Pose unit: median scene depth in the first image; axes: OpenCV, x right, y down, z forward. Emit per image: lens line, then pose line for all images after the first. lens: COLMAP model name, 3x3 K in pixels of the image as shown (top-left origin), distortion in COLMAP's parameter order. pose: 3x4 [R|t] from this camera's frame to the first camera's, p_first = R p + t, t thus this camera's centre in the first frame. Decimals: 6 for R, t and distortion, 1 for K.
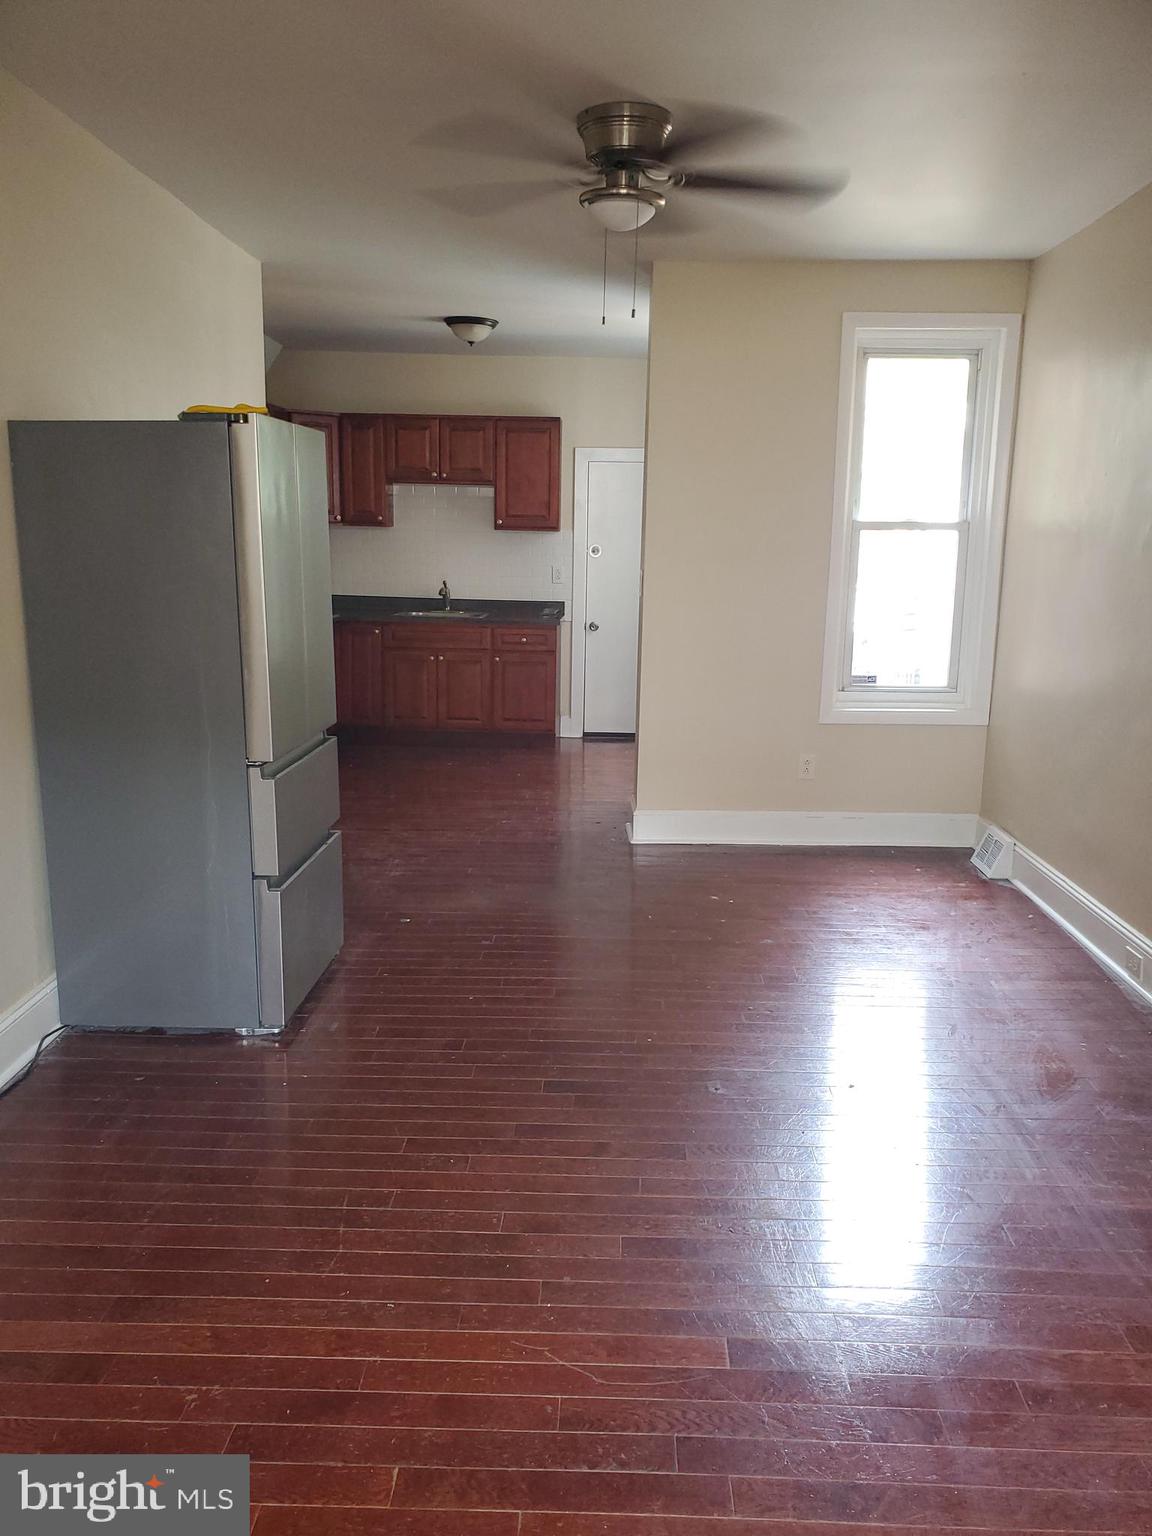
lens RADIAL K [[1195.3, 0, 575.3], [0, 1195.3, 750.1], [0, 0, 1]] dist [0.045751, 0.001952]
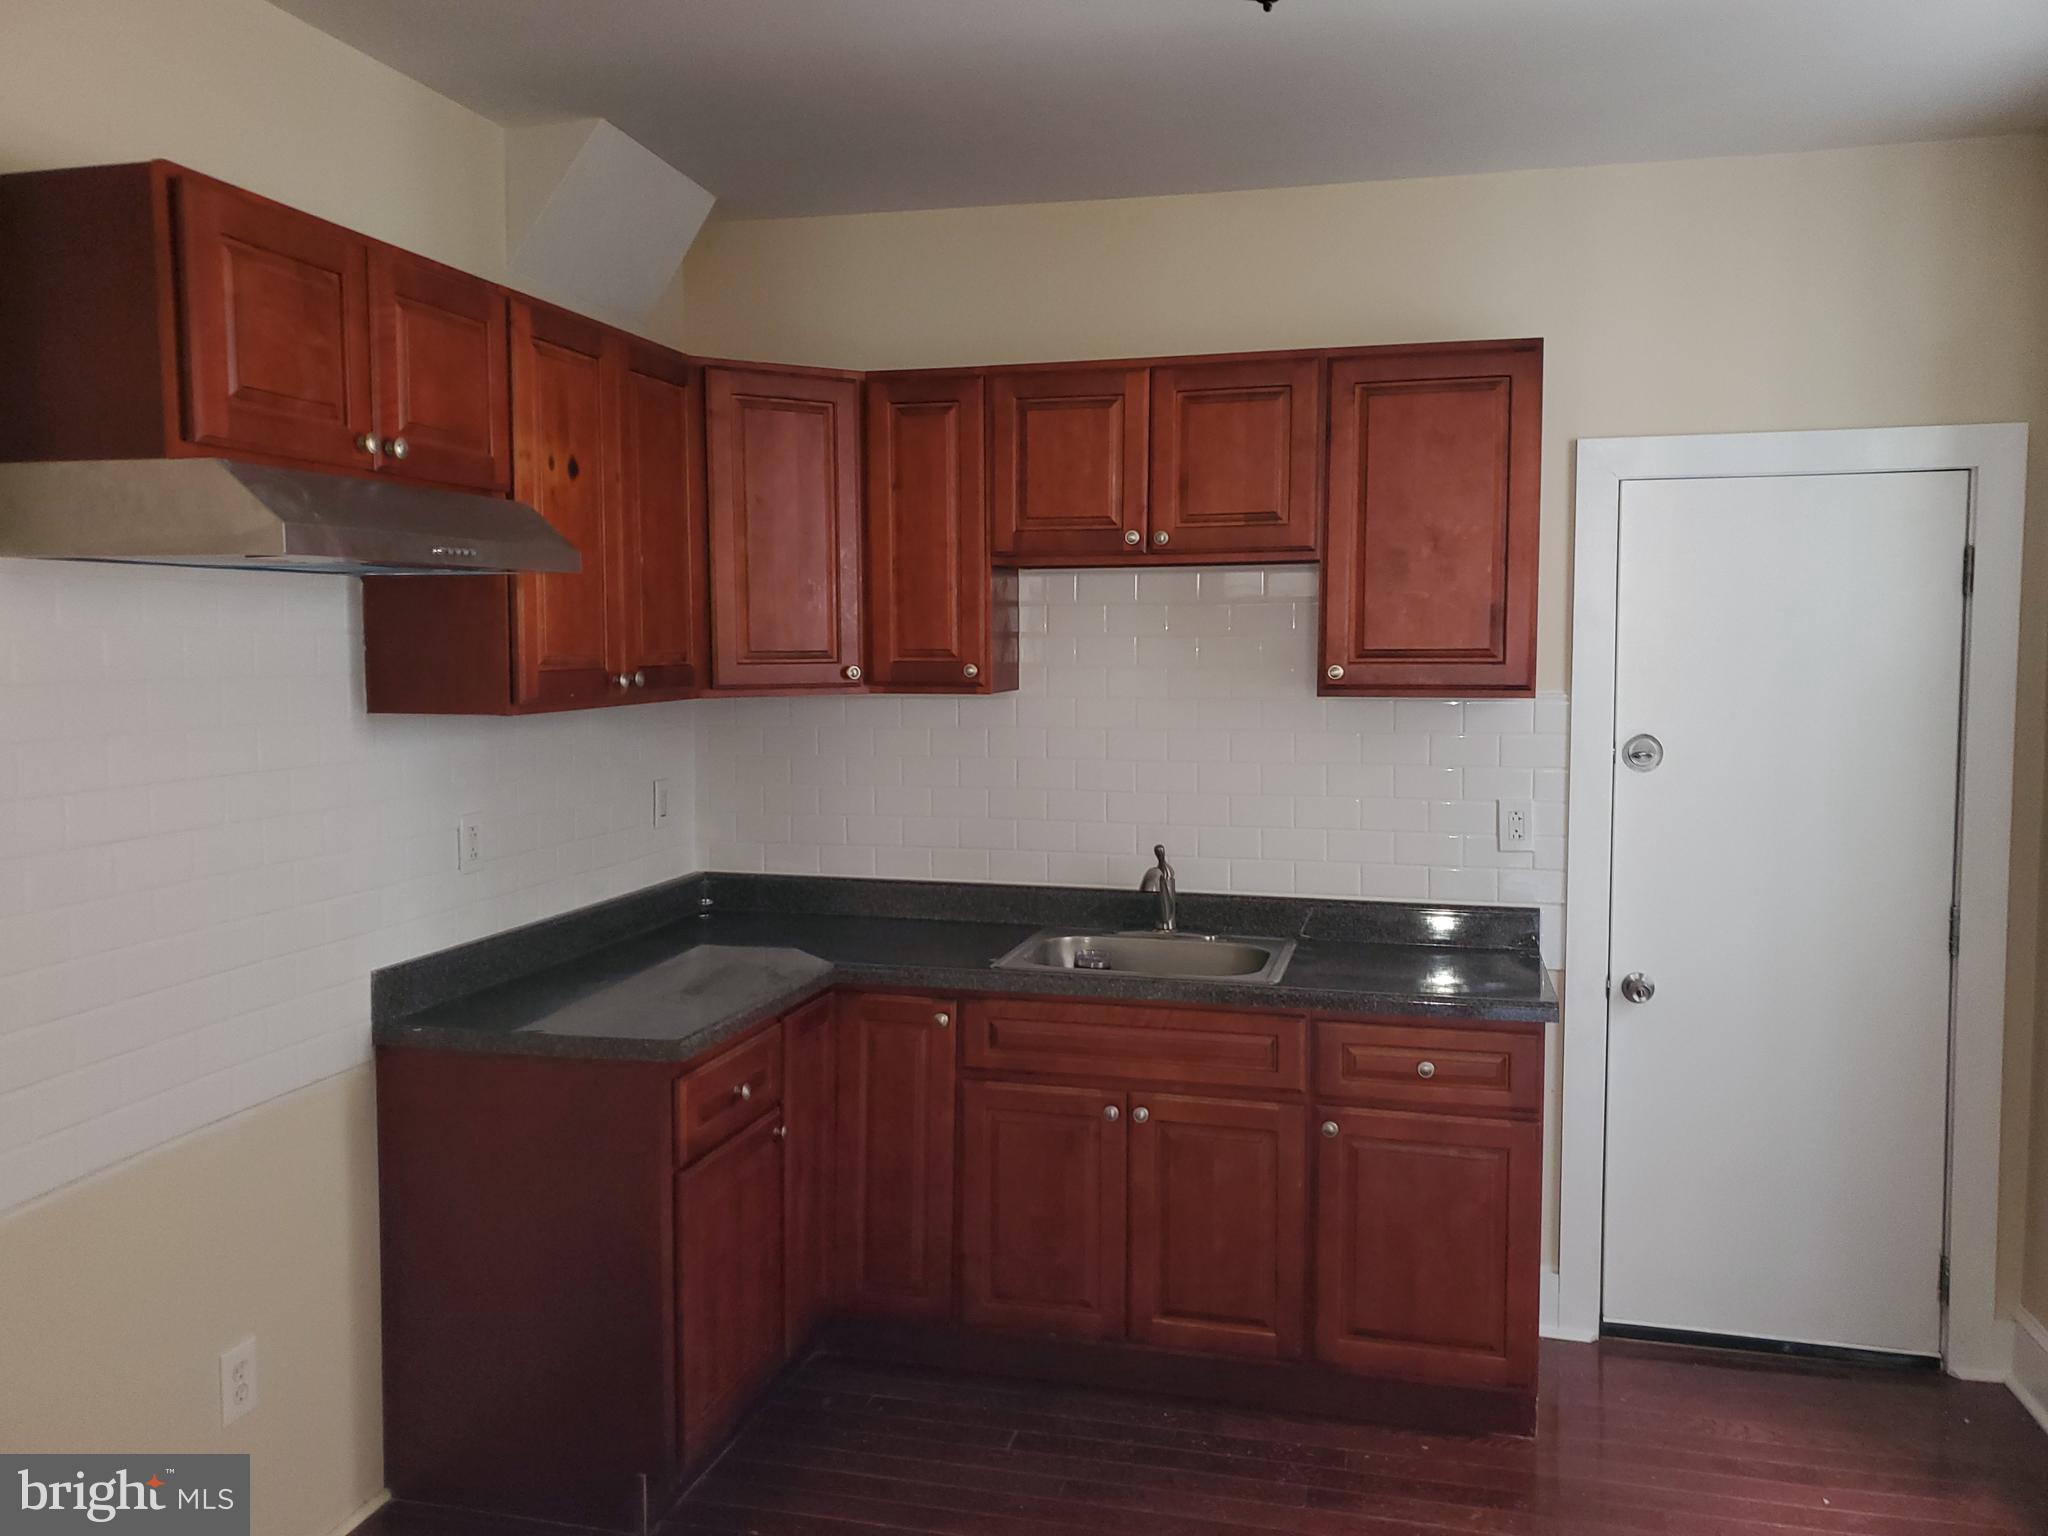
lens RADIAL K [[1697.9, 0, 941.0], [0, 1697.9, 793.5], [0, 0, 1]] dist [0.161254, -0.000426]
pose [[0.968537, 0.000204, -0.248868, -0.050911], [-0.025271, 0.994911, -0.097534, -0.111437], [0.247582, 0.100754, 0.963614, 0.536375]]
